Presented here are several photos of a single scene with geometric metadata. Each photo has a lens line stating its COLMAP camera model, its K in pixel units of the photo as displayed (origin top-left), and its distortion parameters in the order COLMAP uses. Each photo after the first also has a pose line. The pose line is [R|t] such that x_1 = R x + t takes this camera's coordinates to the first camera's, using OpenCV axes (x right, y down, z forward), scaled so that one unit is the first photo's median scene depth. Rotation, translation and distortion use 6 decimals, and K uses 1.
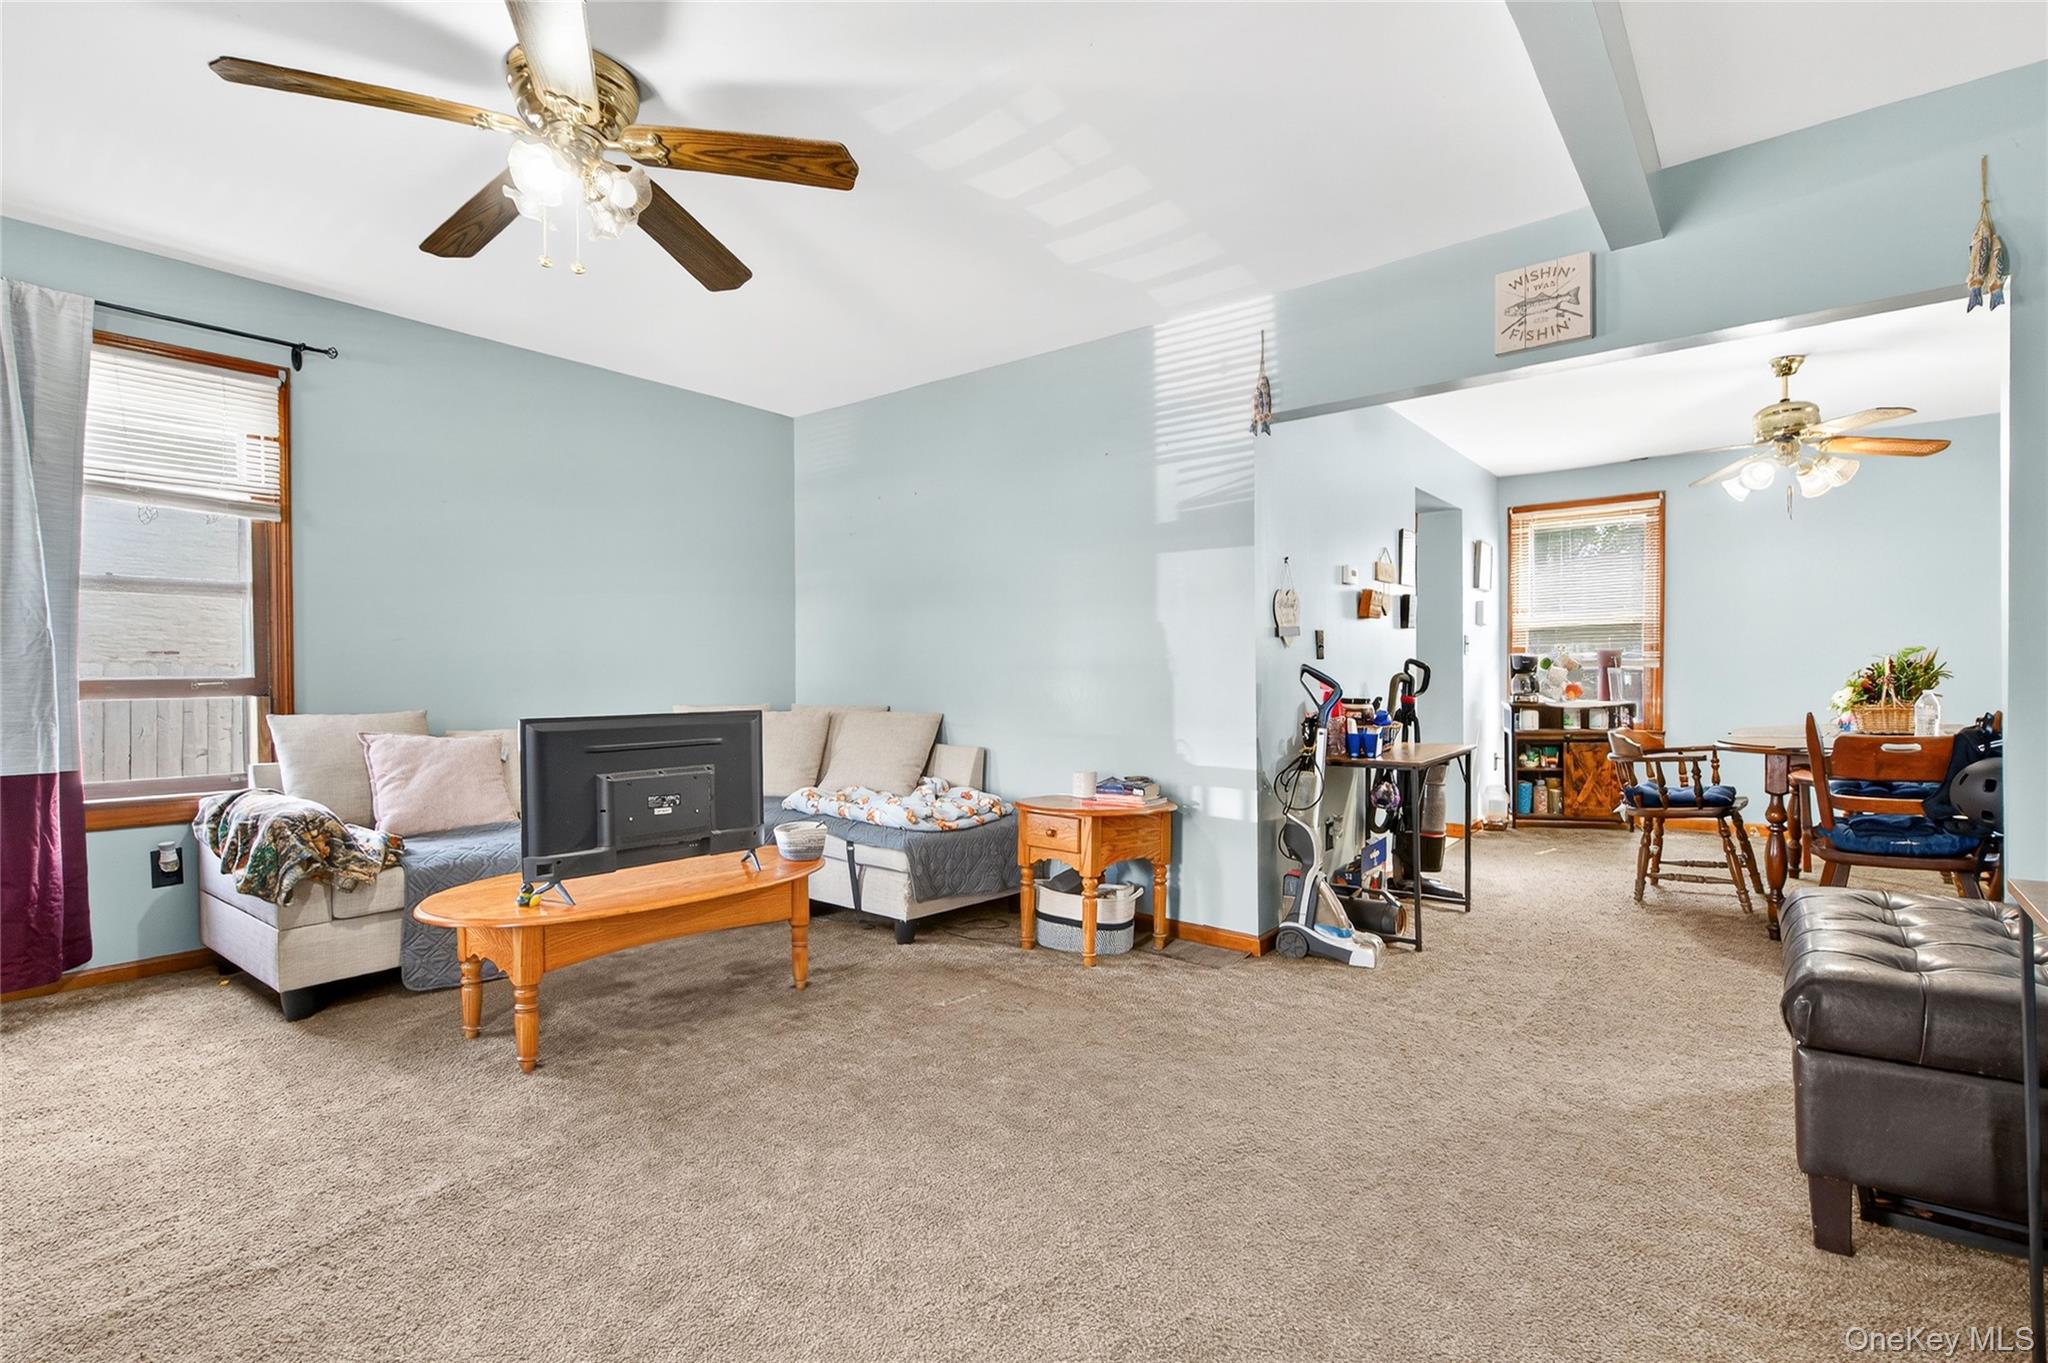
lens RADIAL K [[959.8, 0, 1024.0], [0, 959.8, 681.5], [0, 0, 1]] dist [0.009769, -0.001609]
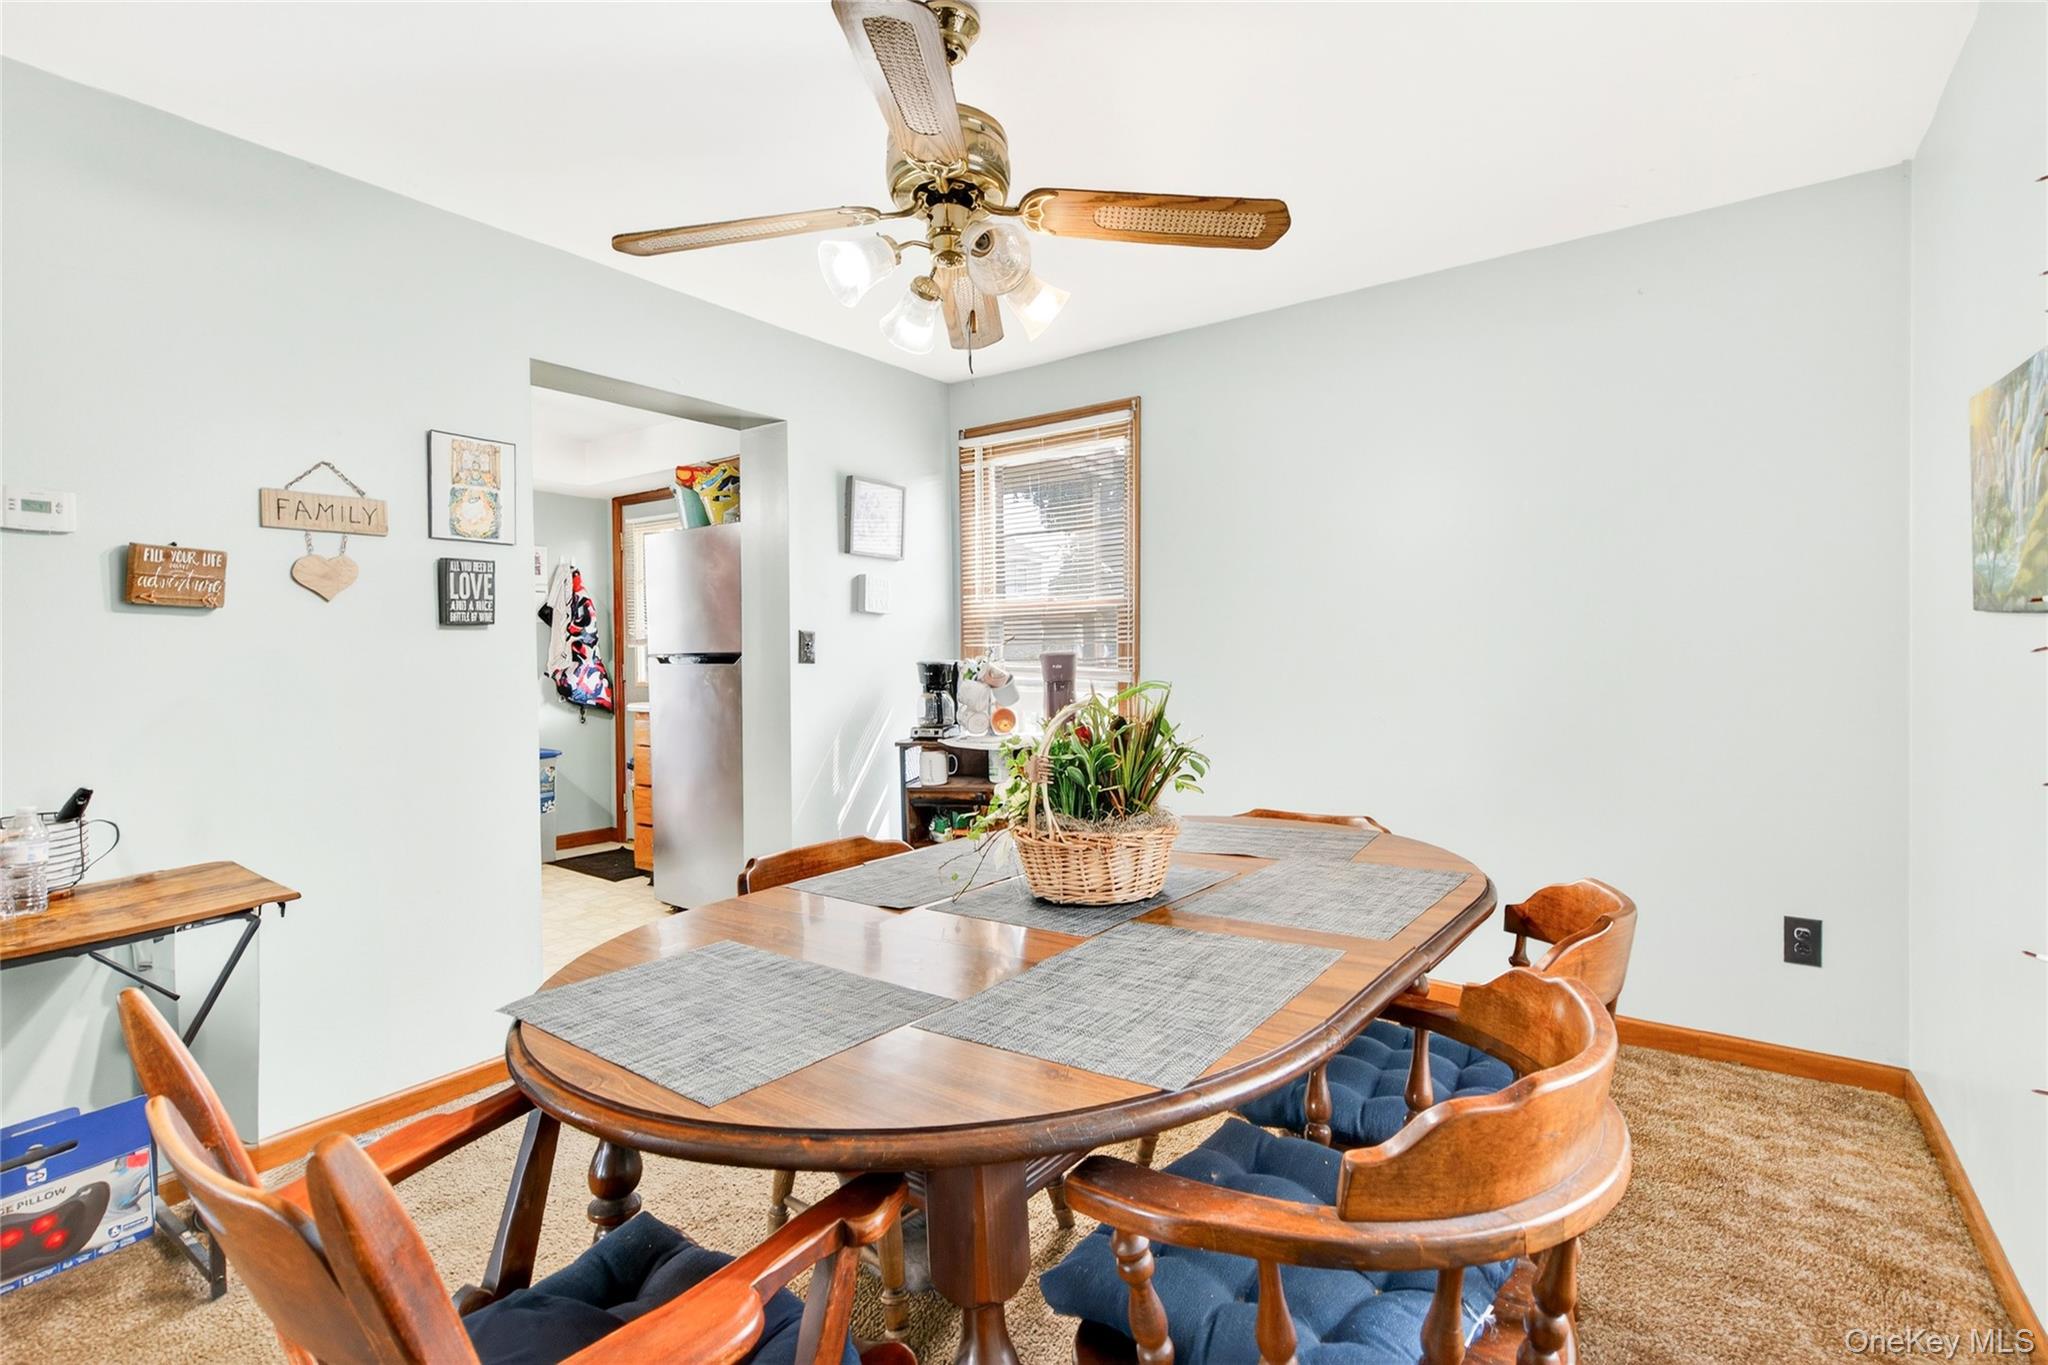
lens RADIAL K [[959.8, 0, 1024.0], [0, 959.8, 682.5], [0, 0, 1]] dist [0.009769, -0.001609]
pose [[0.998132, 0.001214, 0.061090, 1.054371], [-0.002649, 0.999722, 0.023421, -0.055979], [-0.061045, -0.023539, 0.997857, 0.736205]]
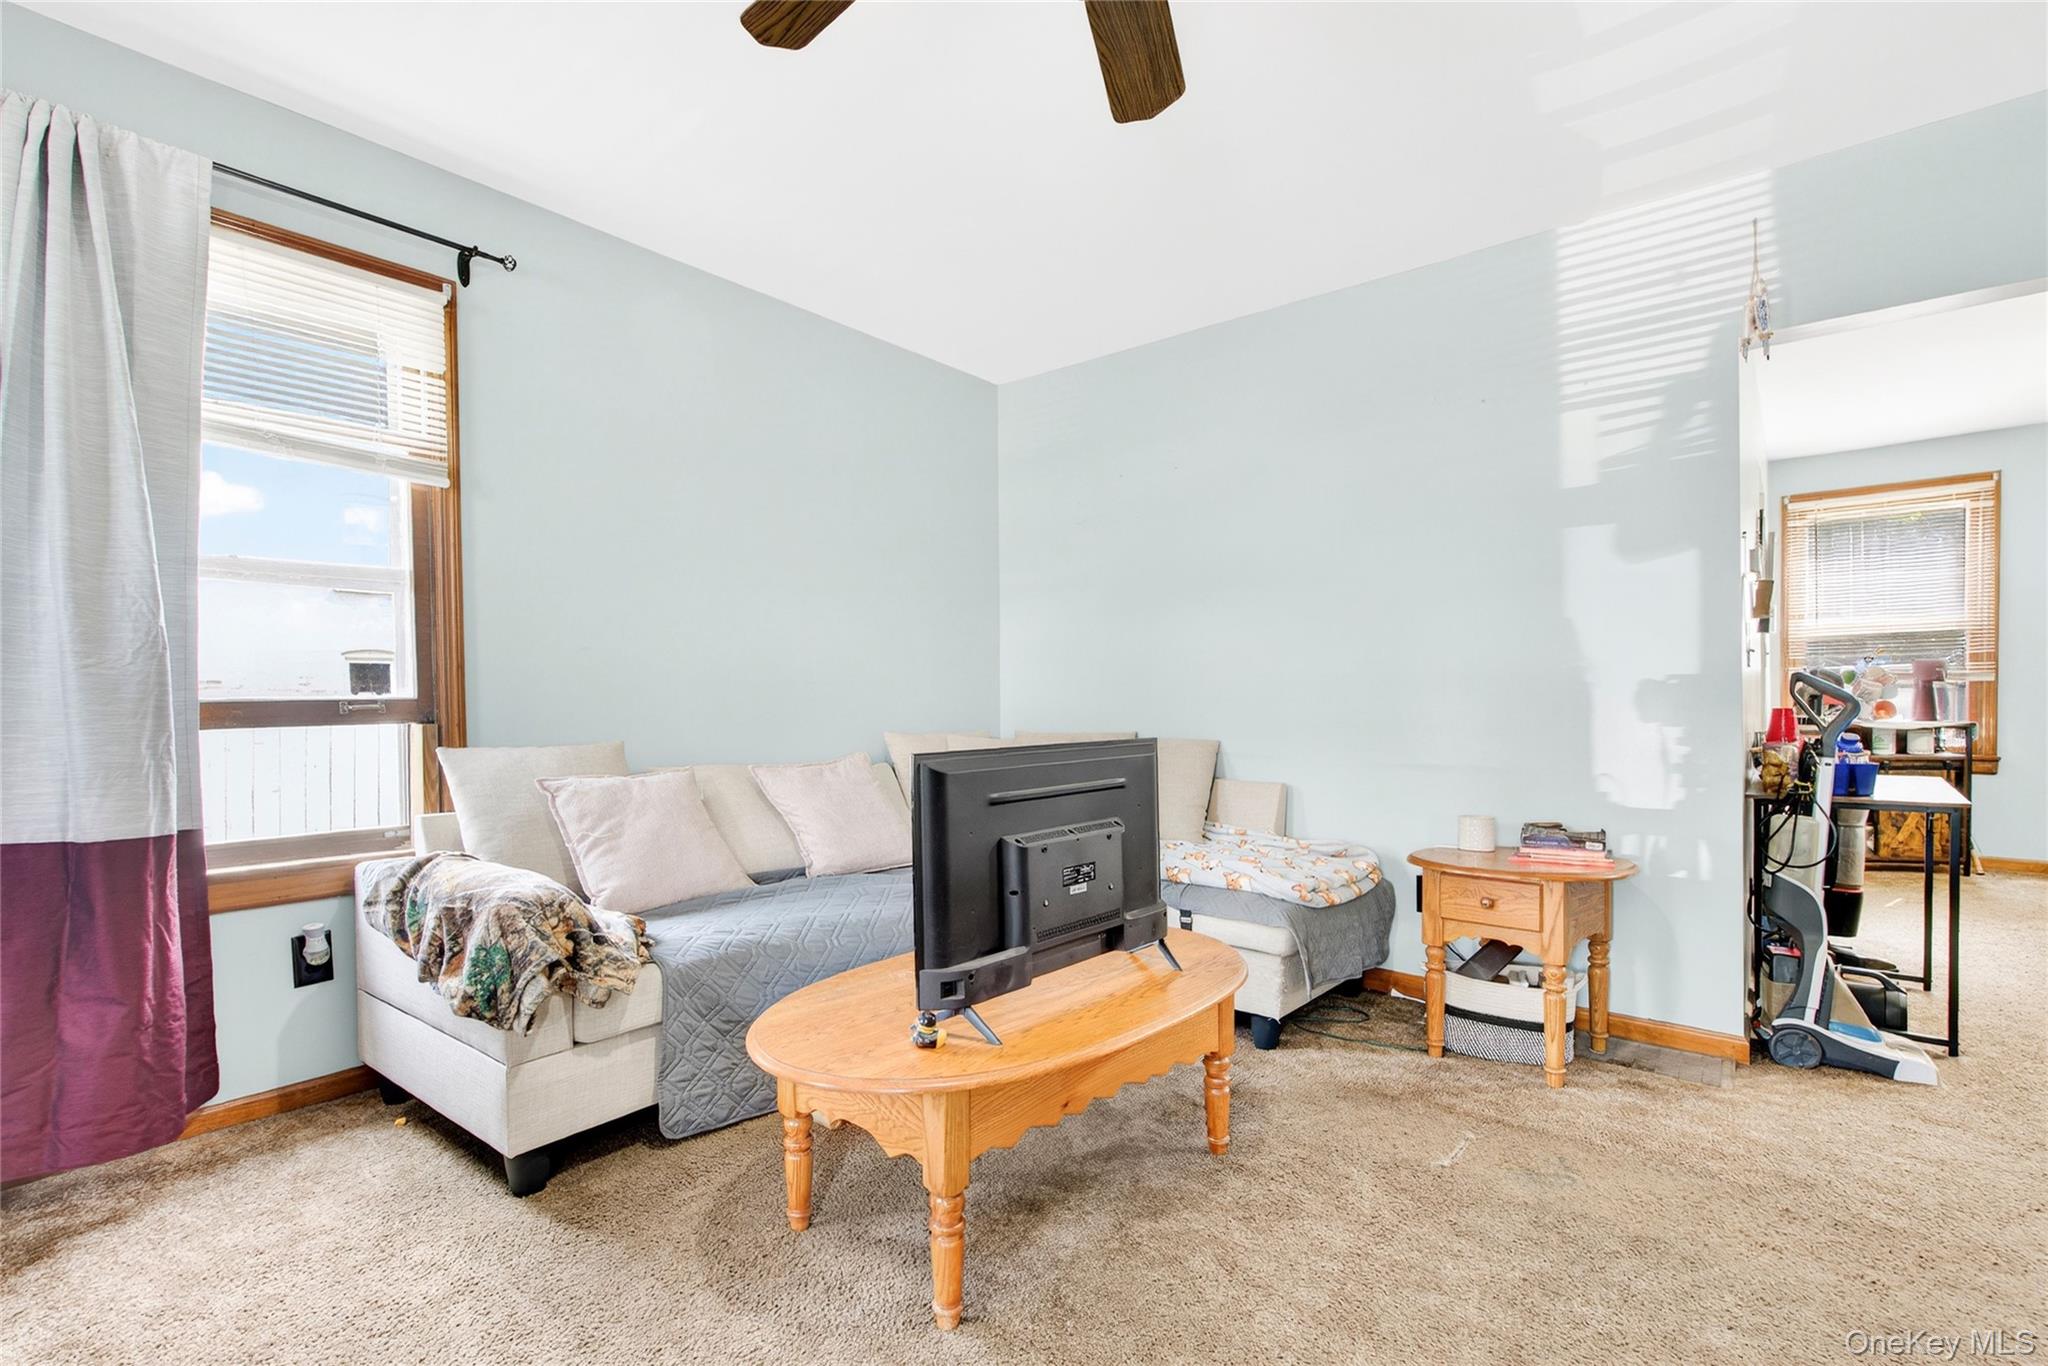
lens RADIAL K [[957.9, 0, 1025.1], [0, 957.9, 714.4], [0, 0, 1]] dist [0.006923, -0.000217]
pose [[0.999926, -0.006484, -0.010335, -0.340208], [0.006559, 0.999952, 0.007252, 0.006620], [0.010287, -0.007319, 0.999920, 0.281381]]
